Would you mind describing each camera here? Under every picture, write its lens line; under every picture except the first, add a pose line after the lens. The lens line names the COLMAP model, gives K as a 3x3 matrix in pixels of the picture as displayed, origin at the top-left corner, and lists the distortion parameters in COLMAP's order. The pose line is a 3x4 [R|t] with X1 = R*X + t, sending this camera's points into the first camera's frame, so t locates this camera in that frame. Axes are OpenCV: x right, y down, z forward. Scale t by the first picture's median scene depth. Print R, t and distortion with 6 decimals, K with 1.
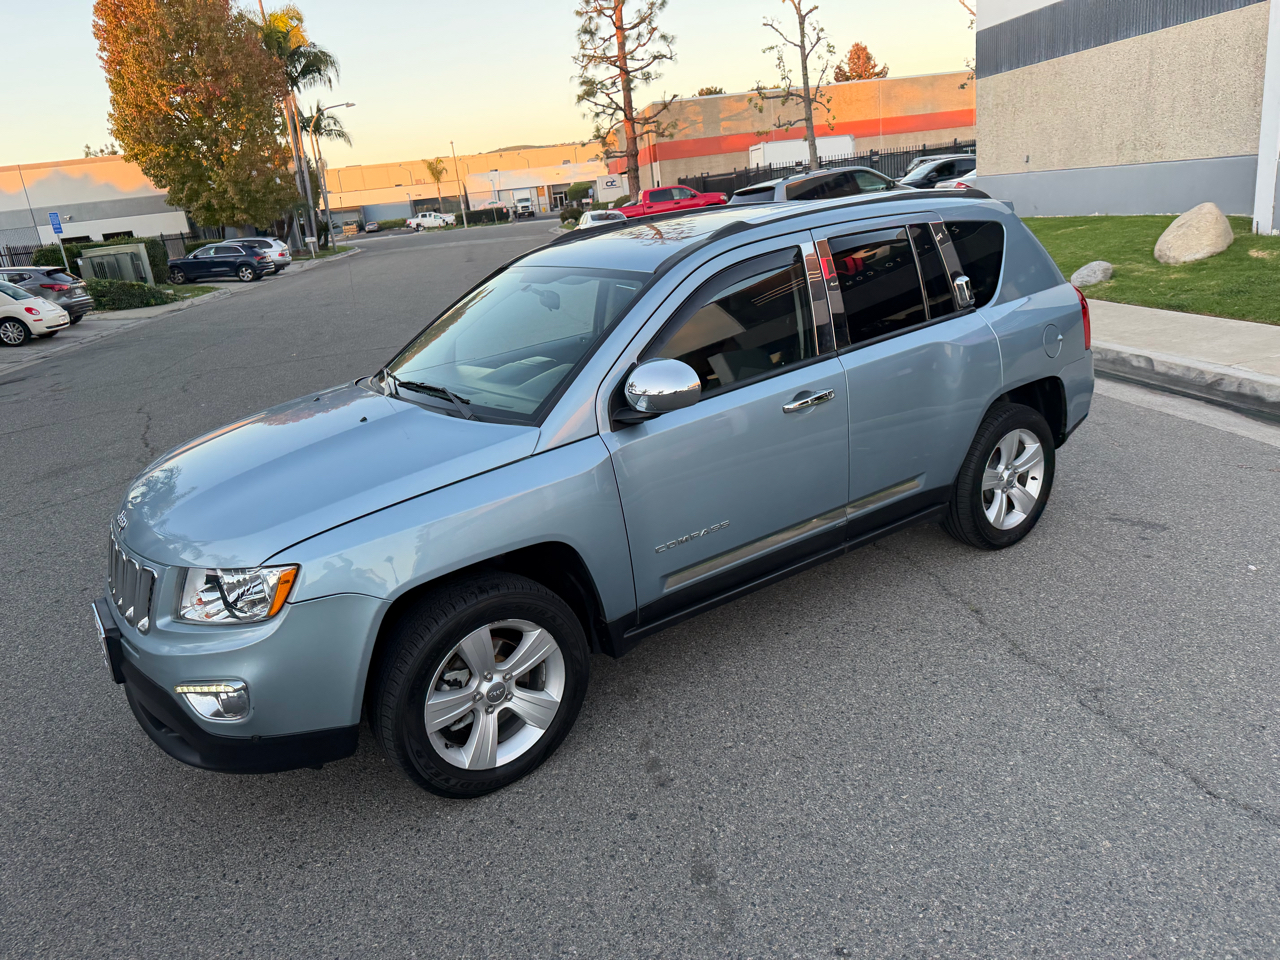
lens RADIAL K [[902.3, 0, 650.7], [0, 902.3, 479.2], [0, 0, 1]] dist [0.037103, -0.049492]
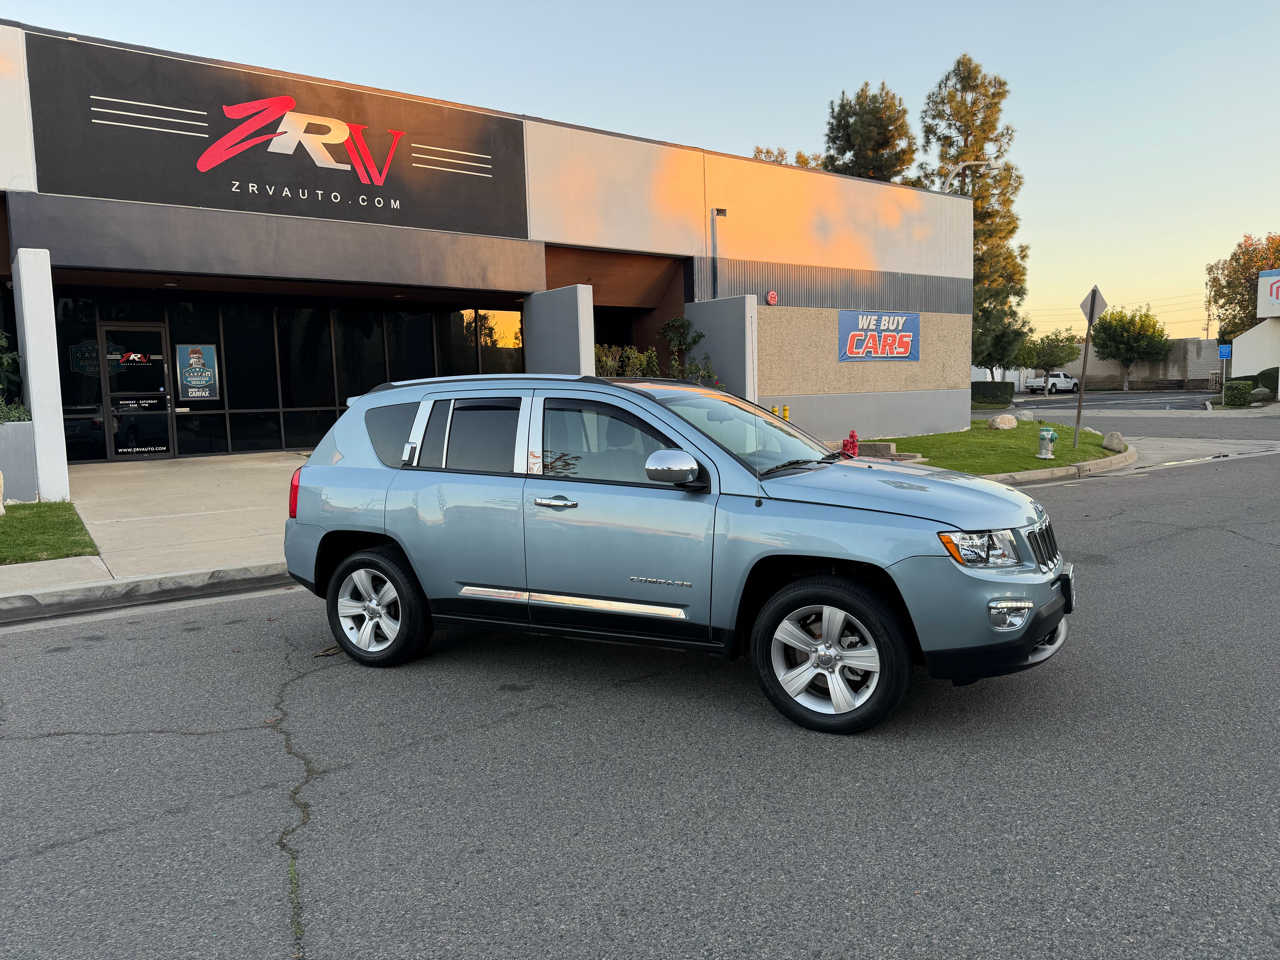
lens RADIAL K [[902.3, 0, 638.4], [0, 902.3, 480.8], [0, 0, 1]] dist [0.037103, -0.049492]
pose [[-0.441240, 0.028498, 0.896937, -0.141730], [0.335109, 0.932424, 0.135228, -0.036480], [-0.832472, 0.360239, -0.420973, 0.187418]]
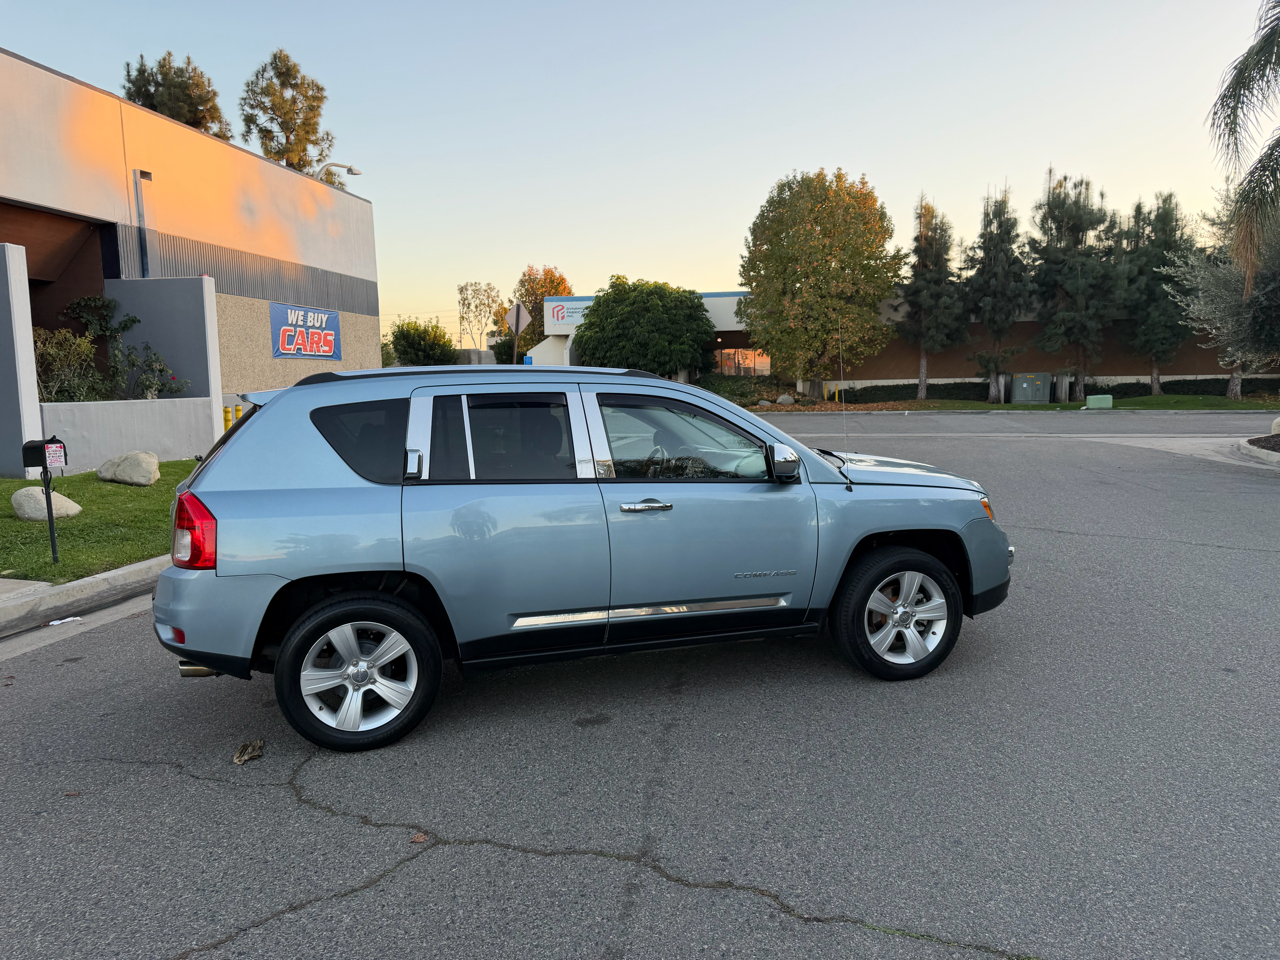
lens RADIAL K [[902.3, 0, 636.1], [0, 902.3, 483.5], [0, 0, 1]] dist [0.037103, -0.049492]
pose [[-0.934452, 0.078597, 0.347306, -0.055740], [0.208106, 0.911976, 0.353540, -0.067046], [-0.288948, 0.402643, -0.868555, 0.250291]]
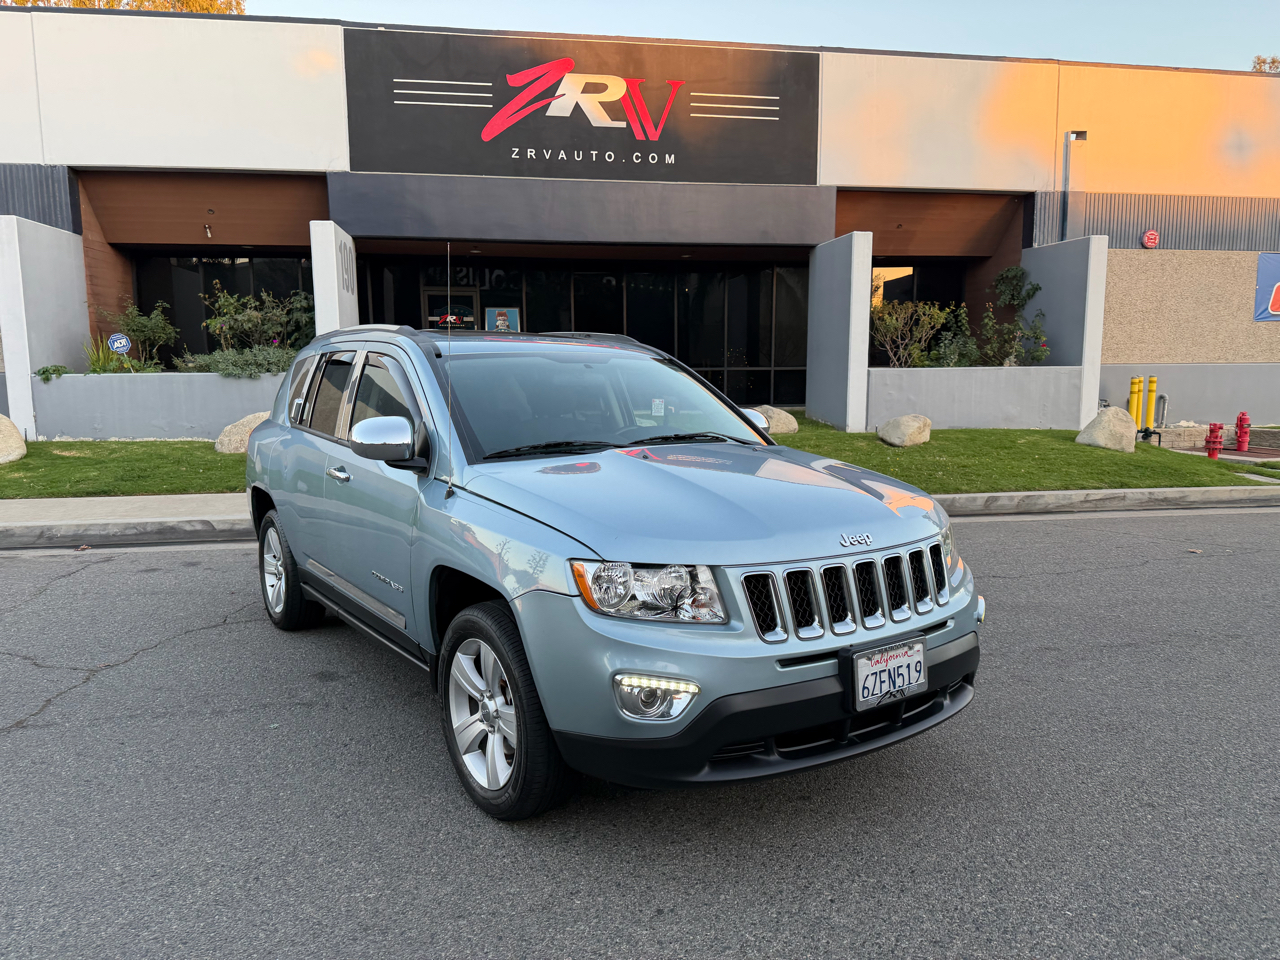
lens RADIAL K [[902.3, 0, 642.7], [0, 902.3, 488.1], [0, 0, 1]] dist [0.037103, -0.049492]
pose [[0.012200, -0.031451, 0.999431, -0.131587], [0.302905, 0.952658, 0.026281, -0.008297], [-0.952943, 0.302412, 0.021149, 0.101610]]
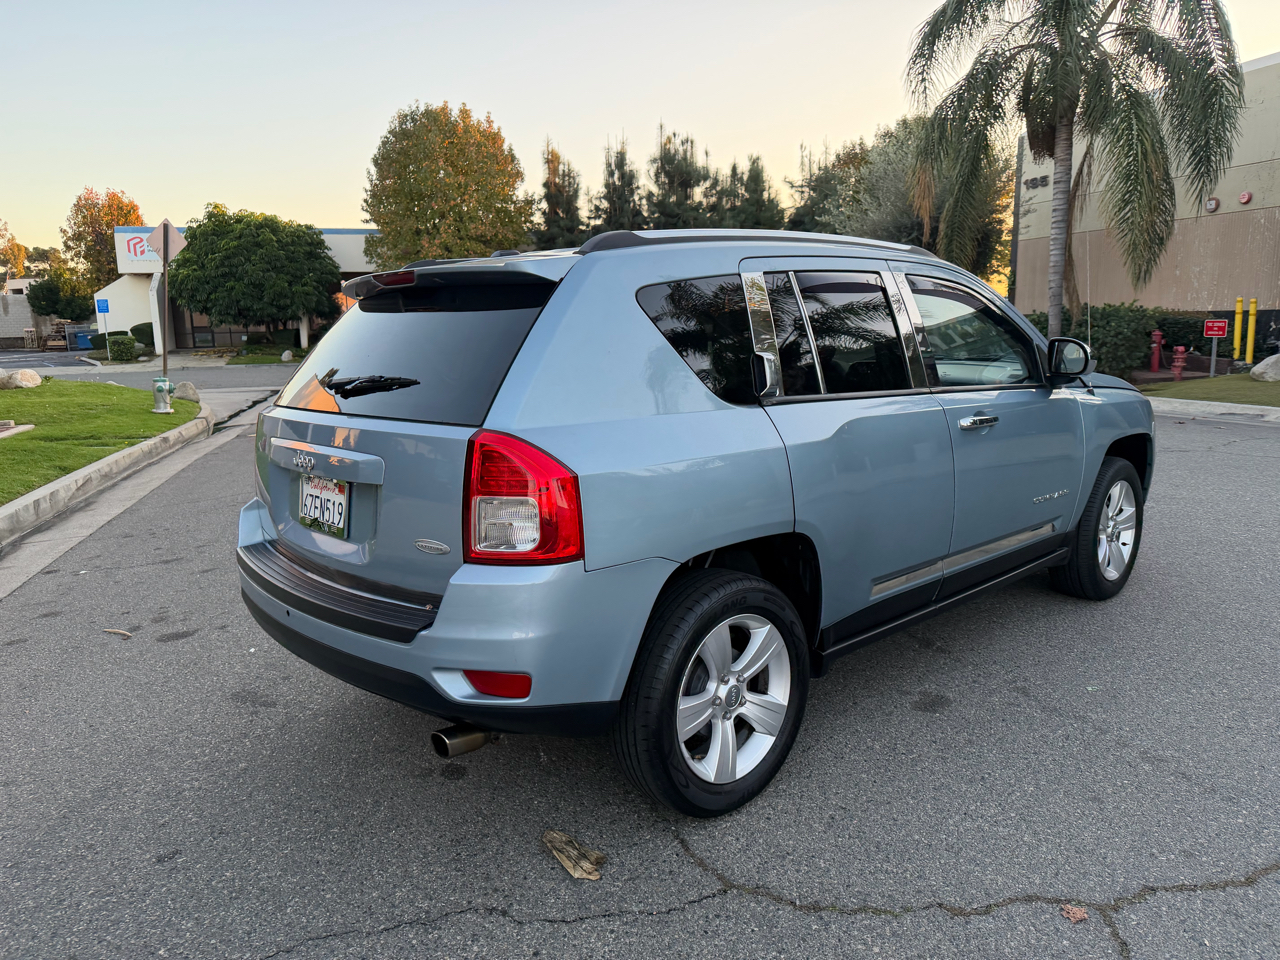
lens RADIAL K [[902.3, 0, 649.0], [0, 902.3, 493.0], [0, 0, 1]] dist [0.037103, -0.049492]
pose [[-0.985026, 0.146298, -0.091220, 0.032661], [0.085831, 0.874989, 0.476474, -0.062688], [0.149524, 0.461510, -0.874444, 0.226585]]
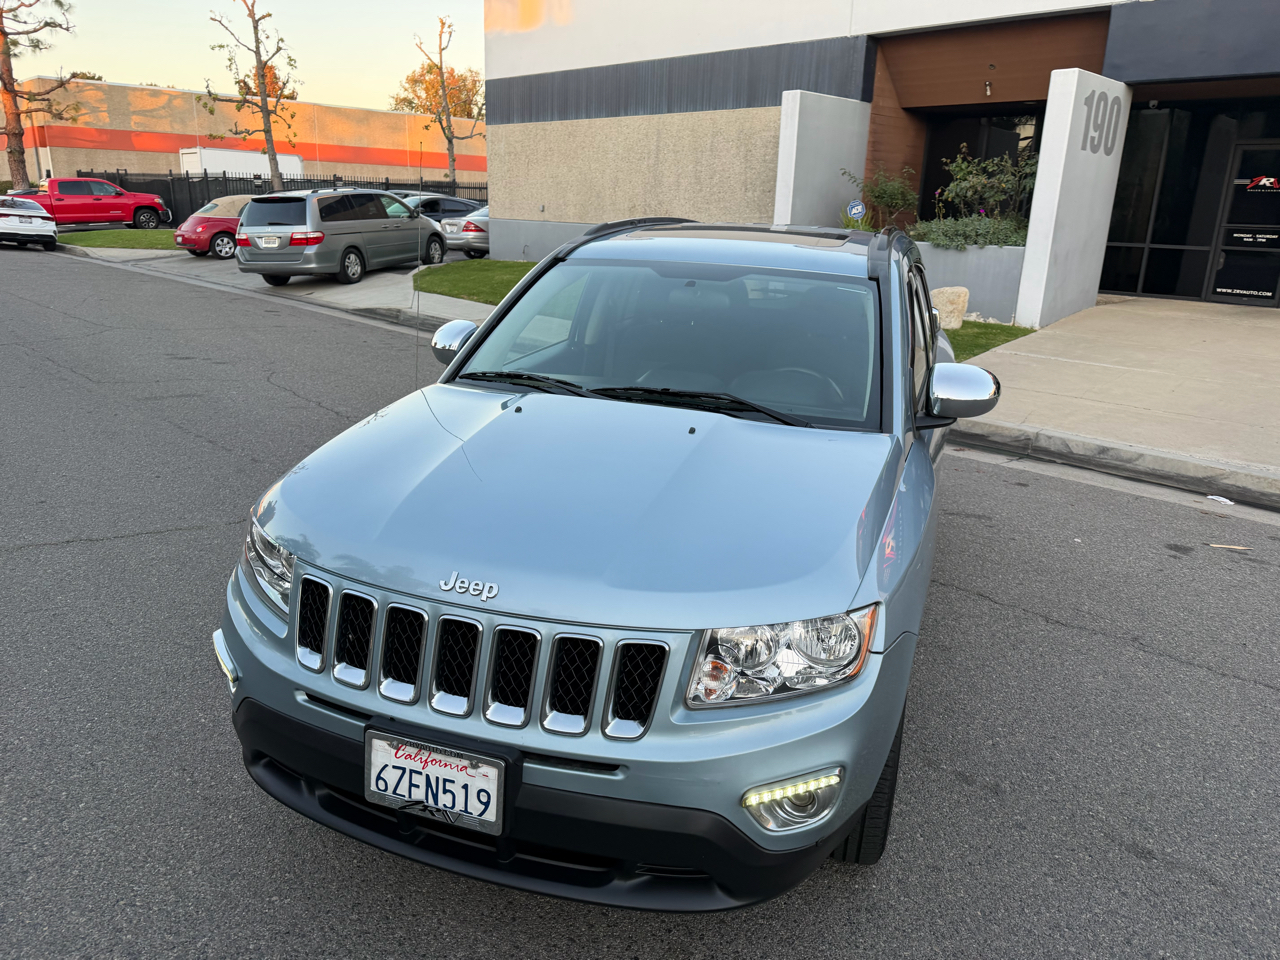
lens RADIAL K [[902.3, 0, 646.2], [0, 902.3, 485.6], [0, 0, 1]] dist [0.037103, -0.049492]
pose [[0.809801, -0.043948, 0.585057, -0.074009], [0.061316, 0.998069, -0.009899, -0.001041], [-0.583492, 0.043889, 0.810932, 0.034051]]
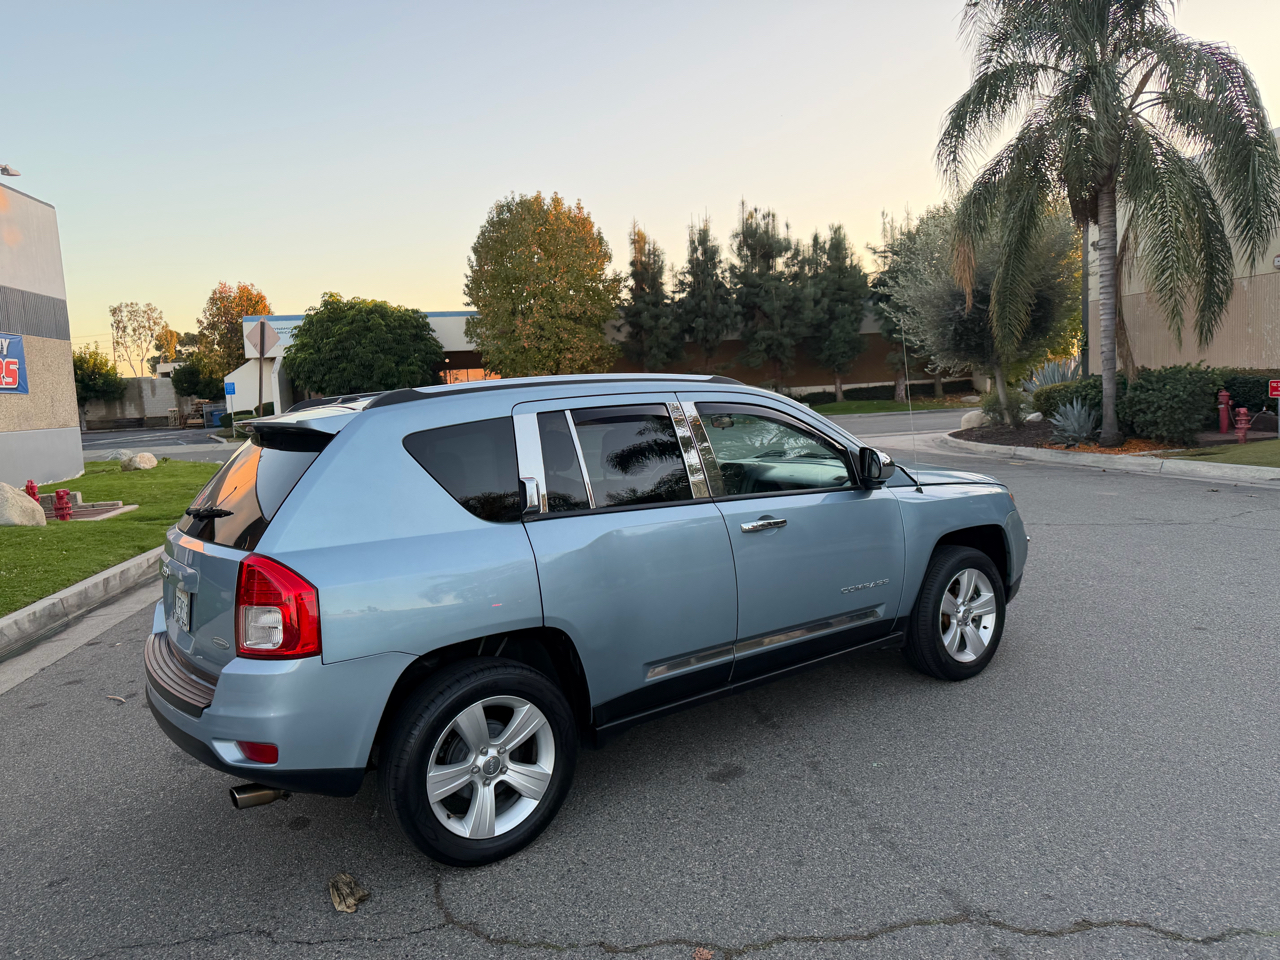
lens RADIAL K [[894.8, 0, 650.6], [0, 894.8, 485.6], [0, 0, 1]] dist [0.065254, -0.090089]
pose [[-0.988076, 0.153293, 0.014404, -0.001035], [0.146441, 0.906752, 0.395420, -0.070763], [0.047555, 0.392814, -0.918388, 0.243355]]
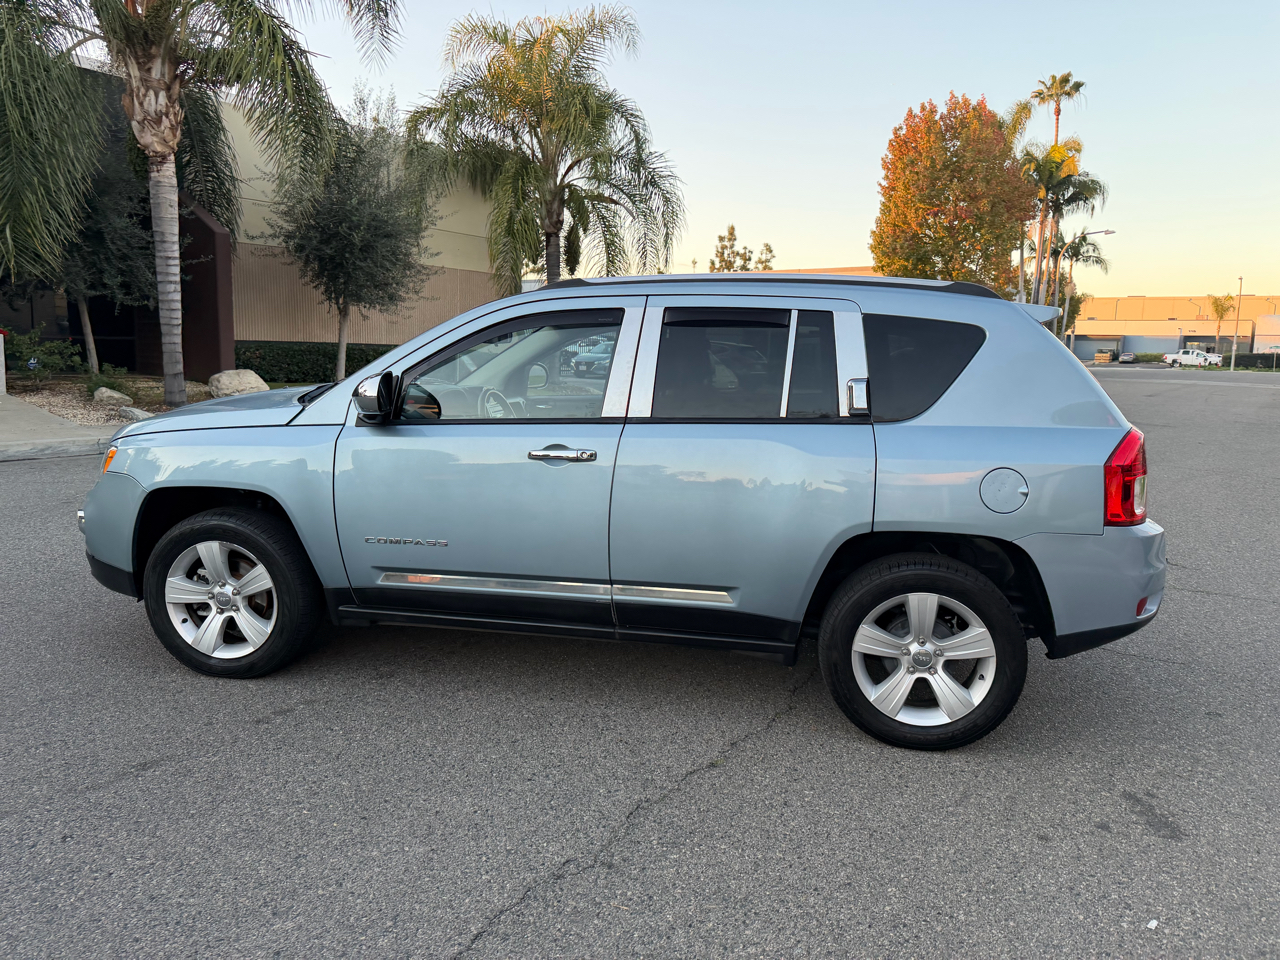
lens RADIAL K [[894.8, 0, 644.9], [0, 894.8, 478.0], [0, 0, 1]] dist [0.065254, -0.090089]
pose [[0.692491, 0.220130, -0.687022, 0.091622], [-0.304975, 0.952358, -0.002255, -0.009013], [0.653794, 0.211086, 0.726633, 0.035618]]
